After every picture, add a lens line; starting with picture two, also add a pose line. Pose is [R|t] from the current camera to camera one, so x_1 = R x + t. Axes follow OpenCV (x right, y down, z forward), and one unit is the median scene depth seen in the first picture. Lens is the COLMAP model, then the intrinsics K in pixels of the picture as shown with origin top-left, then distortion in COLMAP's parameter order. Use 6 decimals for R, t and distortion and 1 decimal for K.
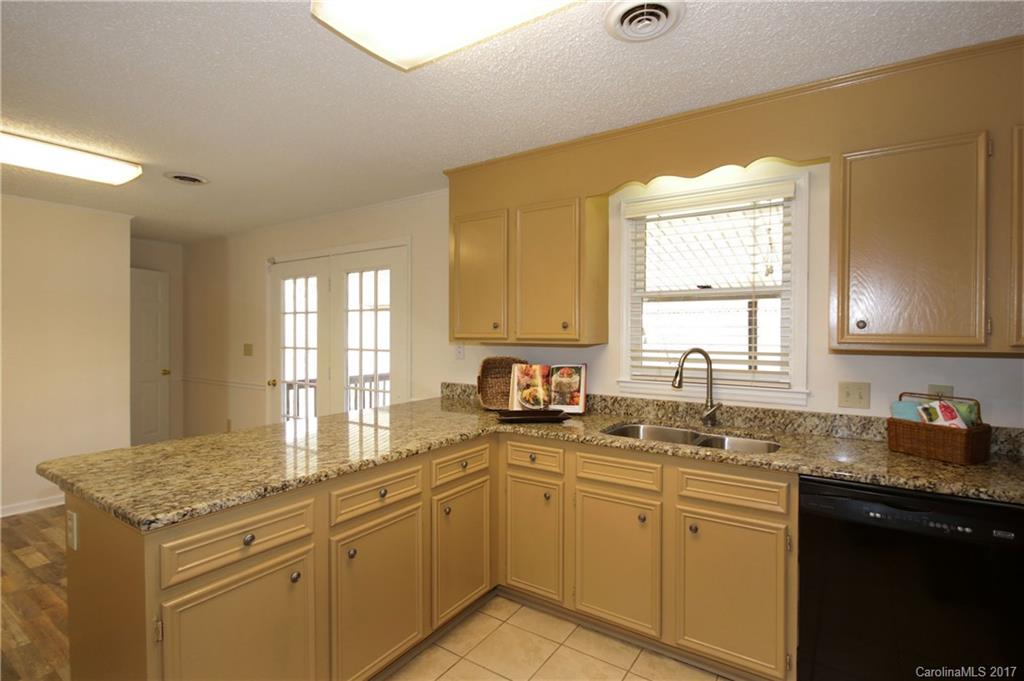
lens RADIAL K [[495.6, 0, 508.2], [0, 495.6, 337.1], [0, 0, 1]] dist [-0.012524, -0.000771]
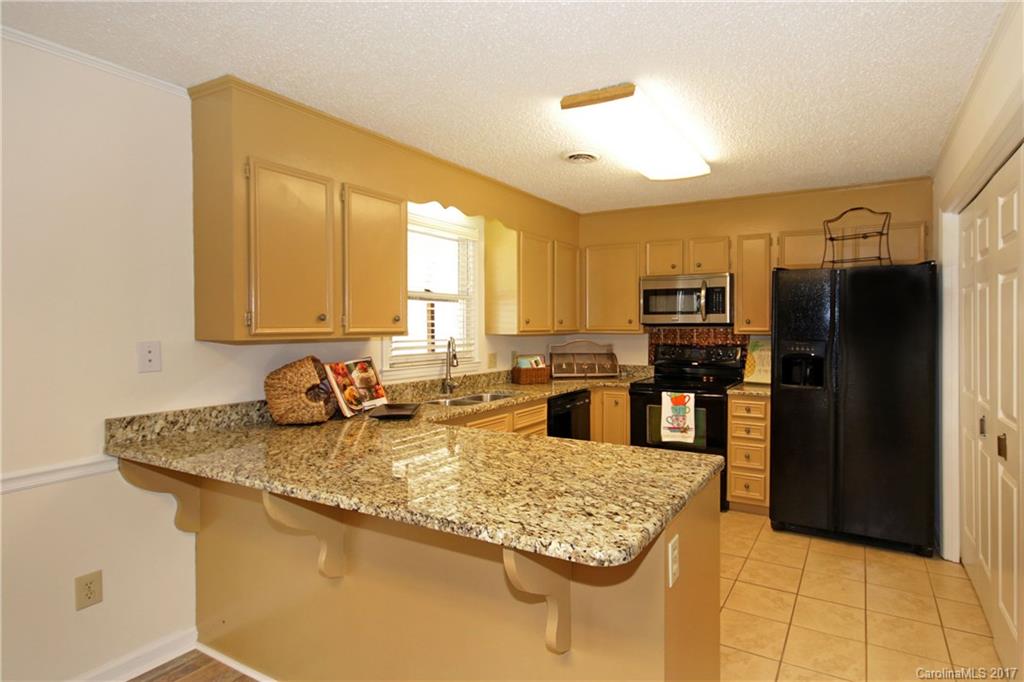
lens RADIAL K [[523.2, 0, 556.2], [0, 523.2, 326.7], [0, 0, 1]] dist [0.024776, 0.000133]
pose [[-0.055842, -0.004696, 0.998429, -0.929424], [0.012395, 0.999909, 0.005396, -0.008808], [-0.998363, 0.012677, -0.055779, 0.681866]]
